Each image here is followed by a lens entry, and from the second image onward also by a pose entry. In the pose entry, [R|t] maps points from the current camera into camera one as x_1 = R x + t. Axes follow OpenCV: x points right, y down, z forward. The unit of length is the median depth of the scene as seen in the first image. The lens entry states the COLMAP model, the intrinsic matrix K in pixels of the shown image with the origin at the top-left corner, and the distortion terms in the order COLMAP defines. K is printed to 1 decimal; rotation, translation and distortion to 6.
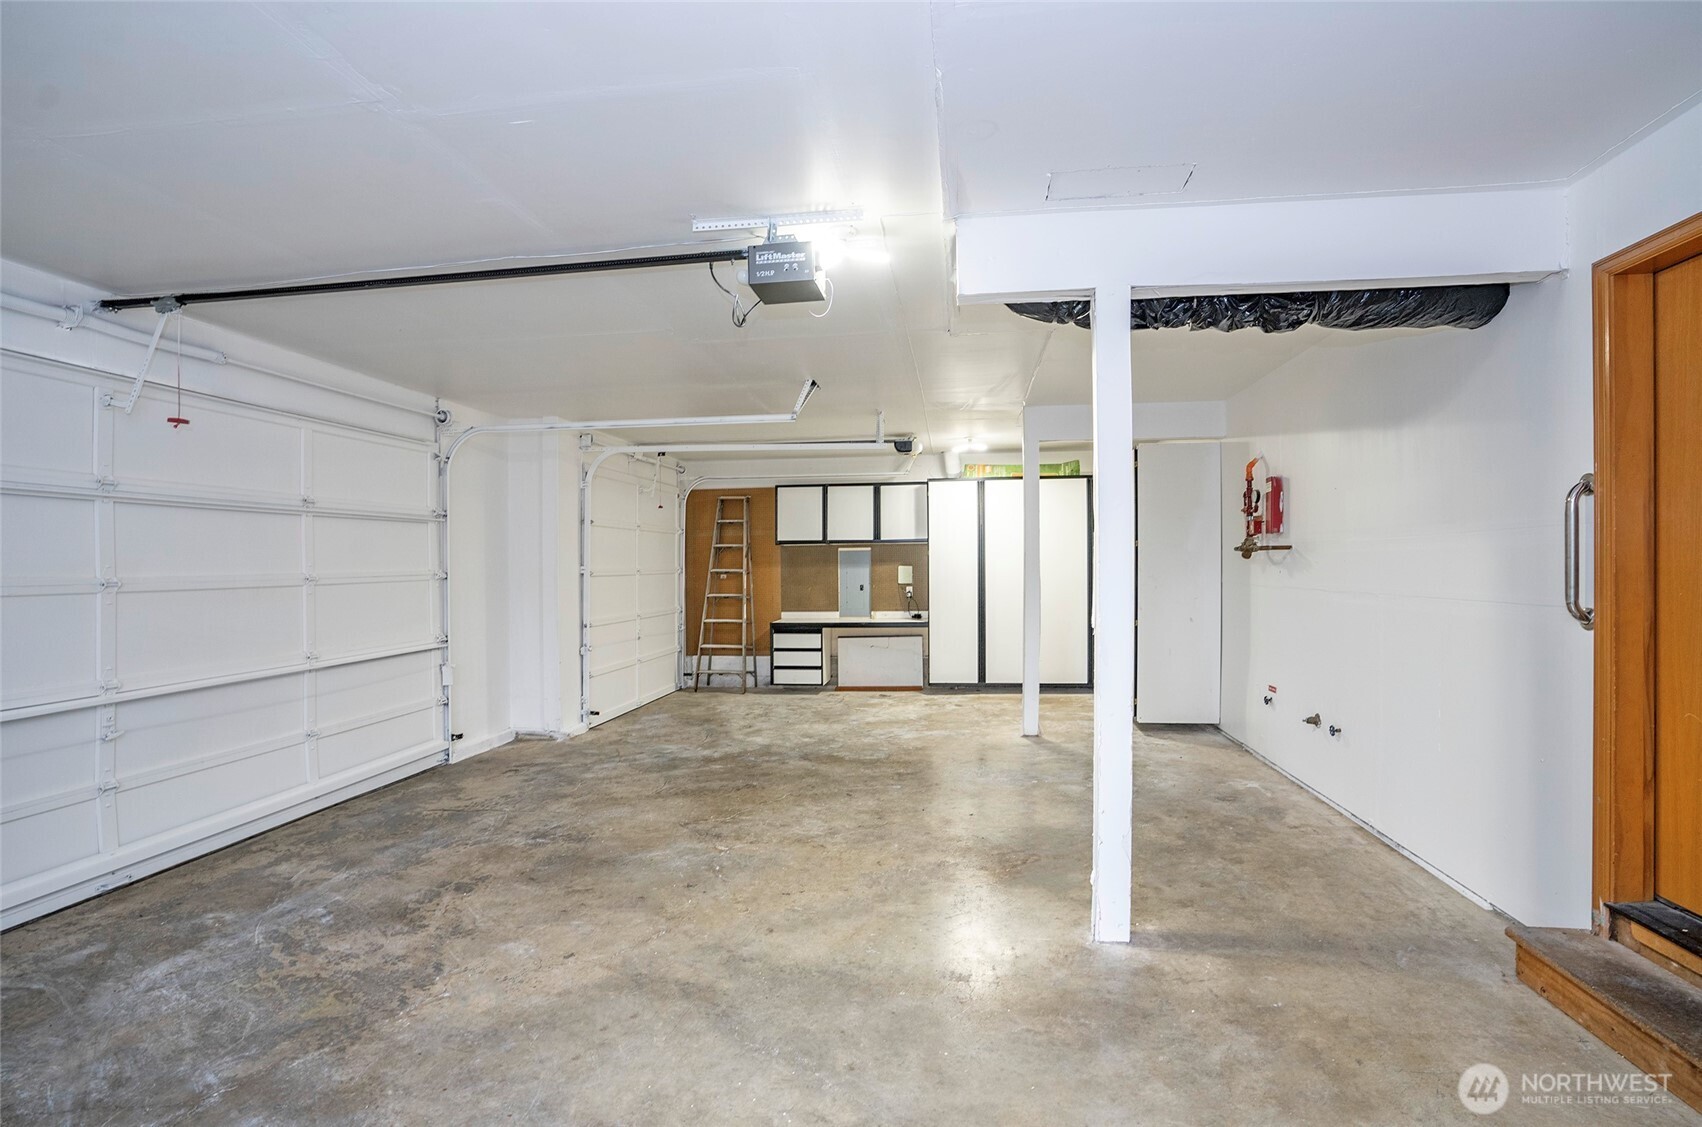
lens RADIAL K [[806.1, 0, 851.0], [0, 806.1, 563.5], [0, 0, 1]] dist [-0.064700, 0.024009]
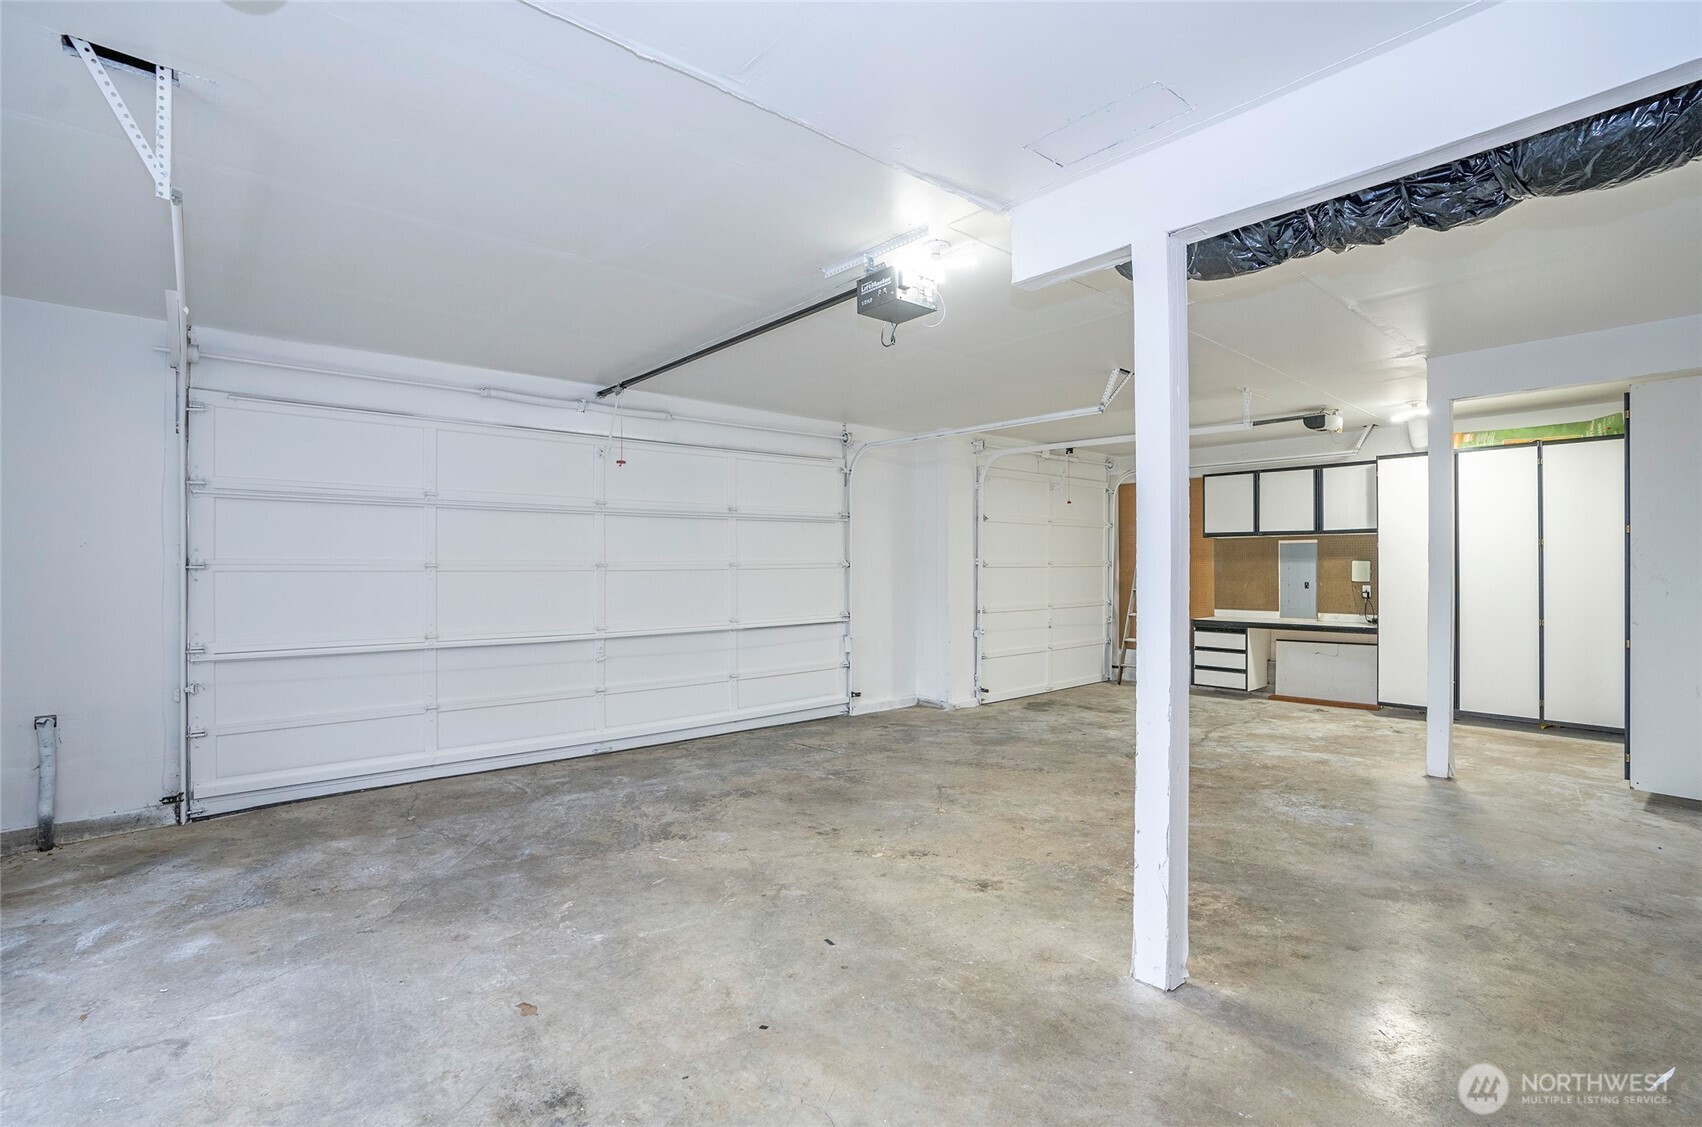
lens RADIAL K [[787.4, 0, 851.8], [0, 787.4, 551.1], [0, 0, 1]] dist [-0.079646, 0.045135]
pose [[0.752935, -0.000559, -0.658095, 0.312974], [-0.006309, 0.999948, -0.008068, 0.004285], [0.658065, 0.010226, 0.752892, 0.068447]]
